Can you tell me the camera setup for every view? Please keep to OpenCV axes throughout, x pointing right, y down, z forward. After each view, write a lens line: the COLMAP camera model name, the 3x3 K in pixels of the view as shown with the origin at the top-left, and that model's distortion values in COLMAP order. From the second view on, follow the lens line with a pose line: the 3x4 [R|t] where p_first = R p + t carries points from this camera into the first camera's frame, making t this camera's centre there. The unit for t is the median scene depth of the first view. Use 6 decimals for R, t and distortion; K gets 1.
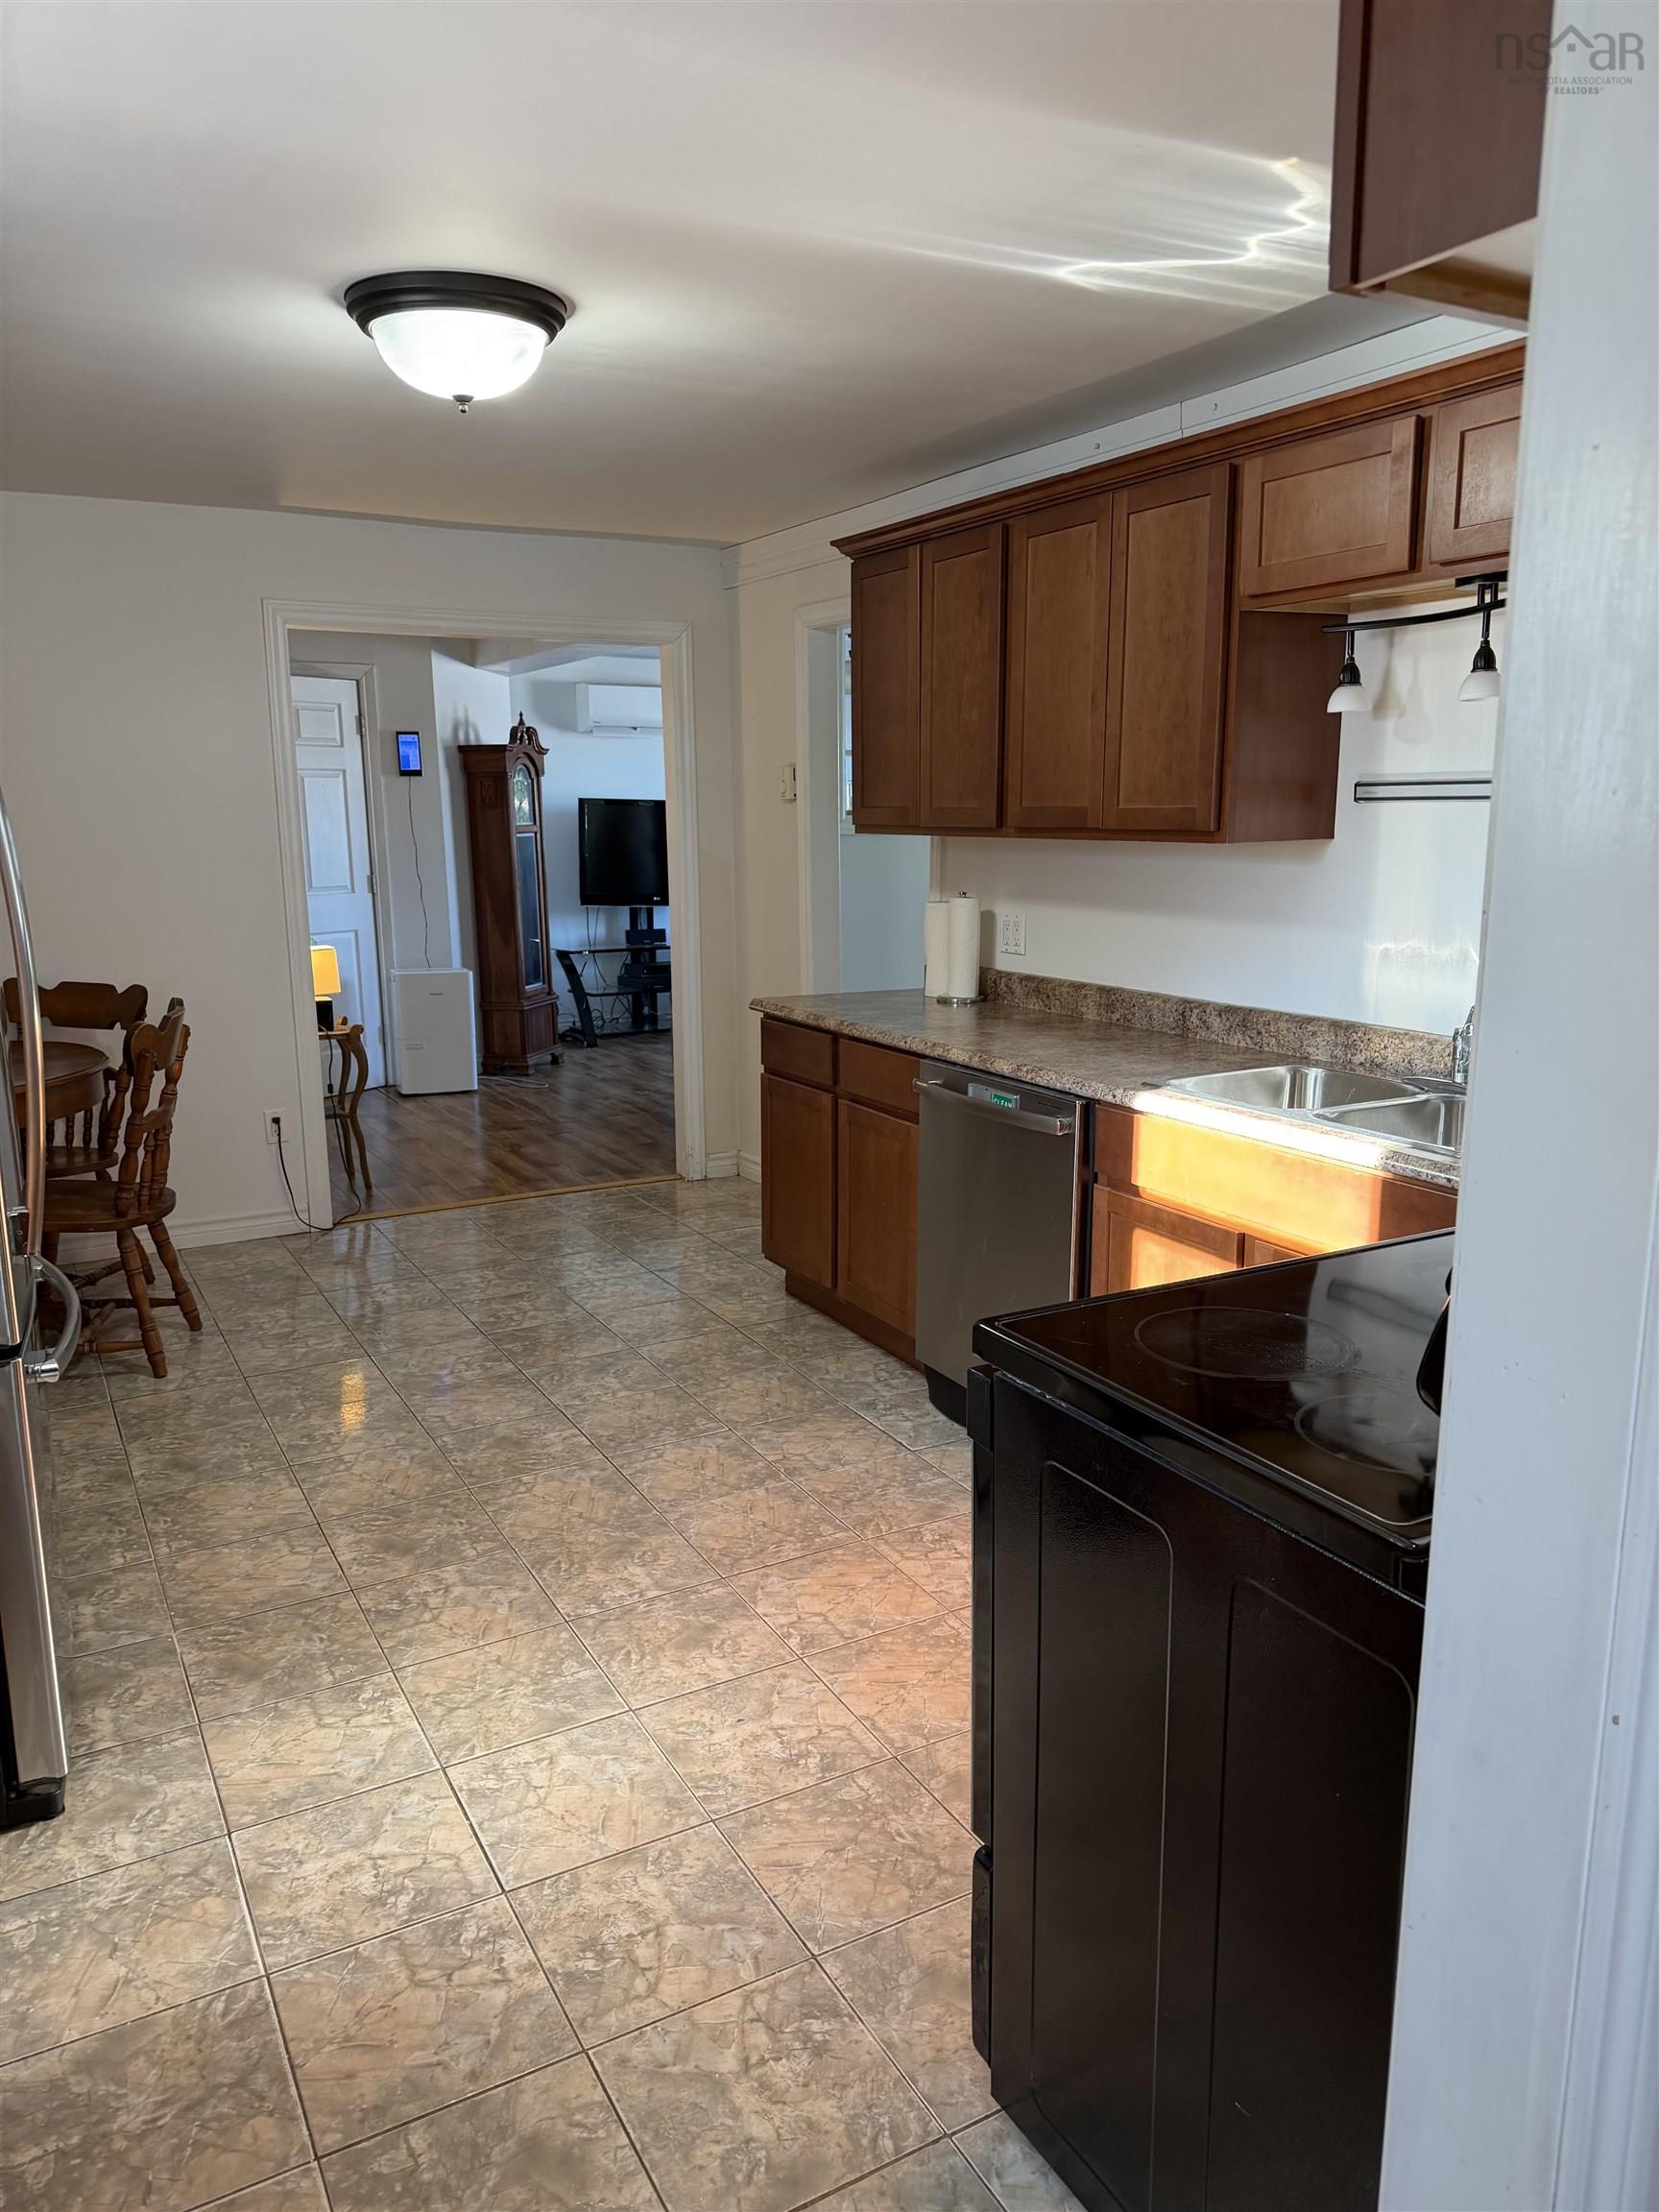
lens RADIAL K [[1552.1, 0, 811.5], [0, 1552.1, 1115.1], [0, 0, 1]] dist [0.069118, -0.063848]
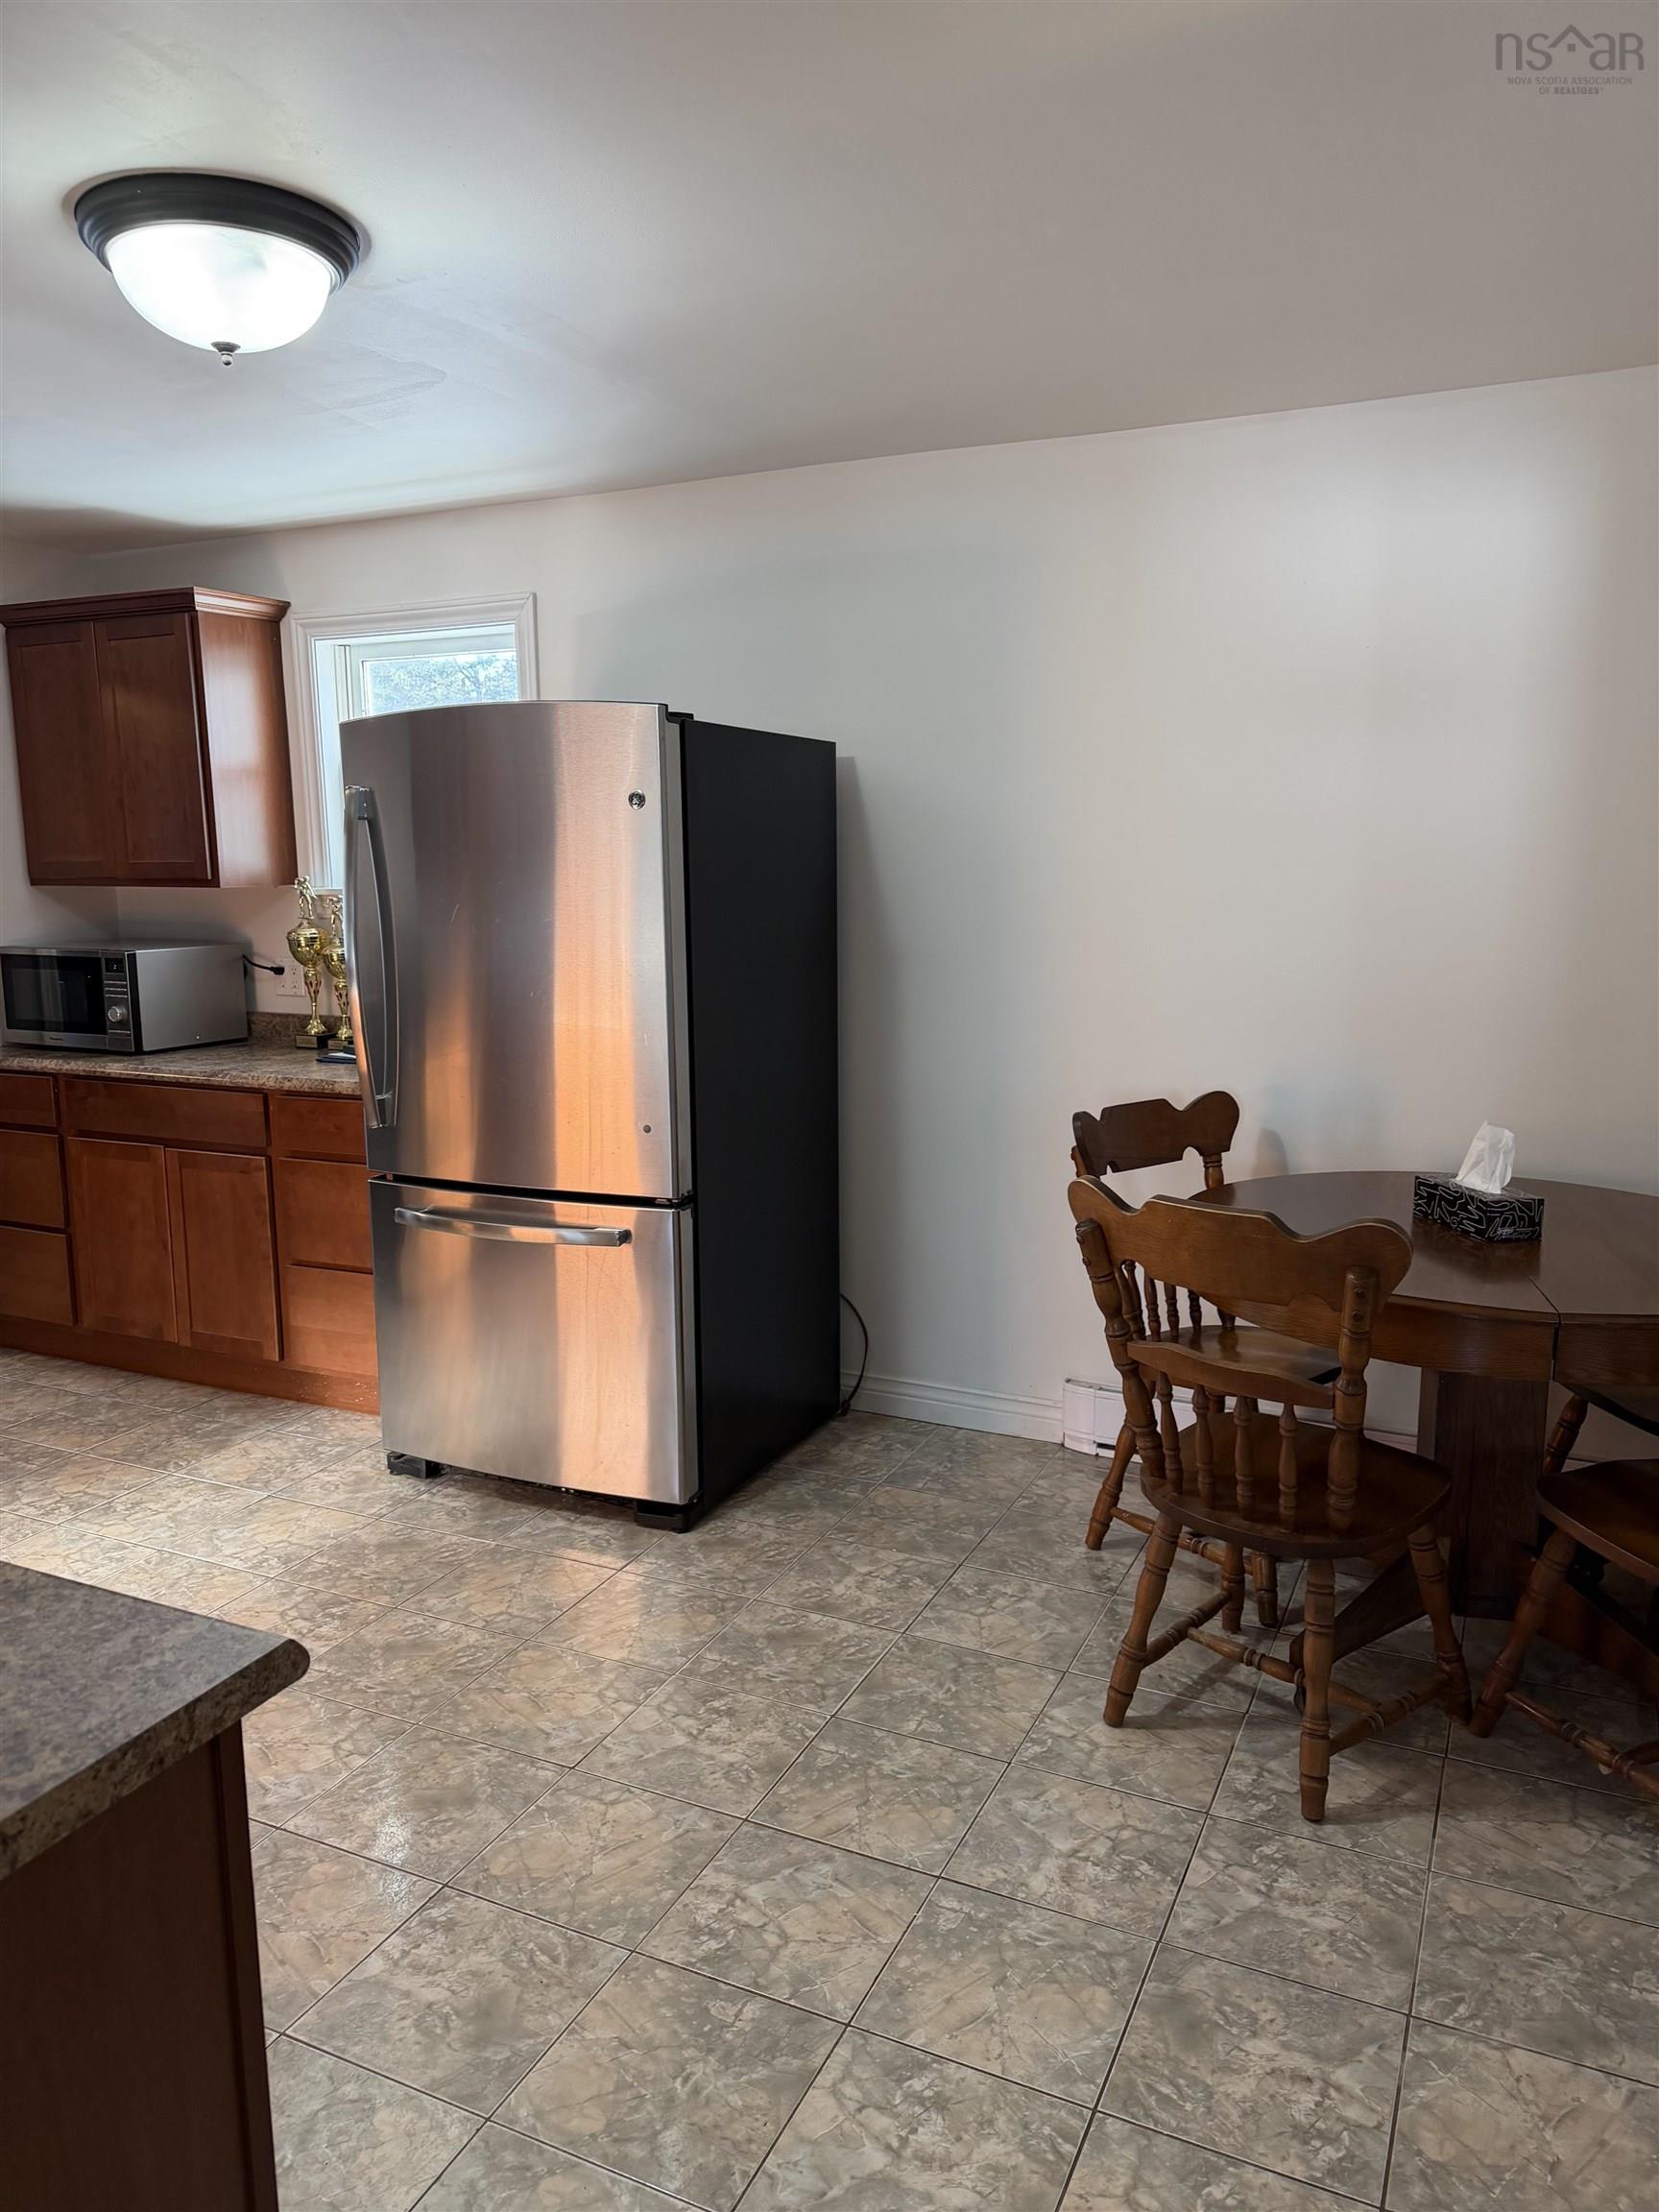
lens RADIAL K [[1552.1, 0, 806.7], [0, 1552.1, 1114.6], [0, 0, 1]] dist [0.069118, -0.063848]
pose [[-0.809948, 0.115462, -0.575024, 0.039266], [-0.100212, 0.938768, 0.329654, -0.339082], [0.577877, 0.324627, -0.748783, 1.683916]]
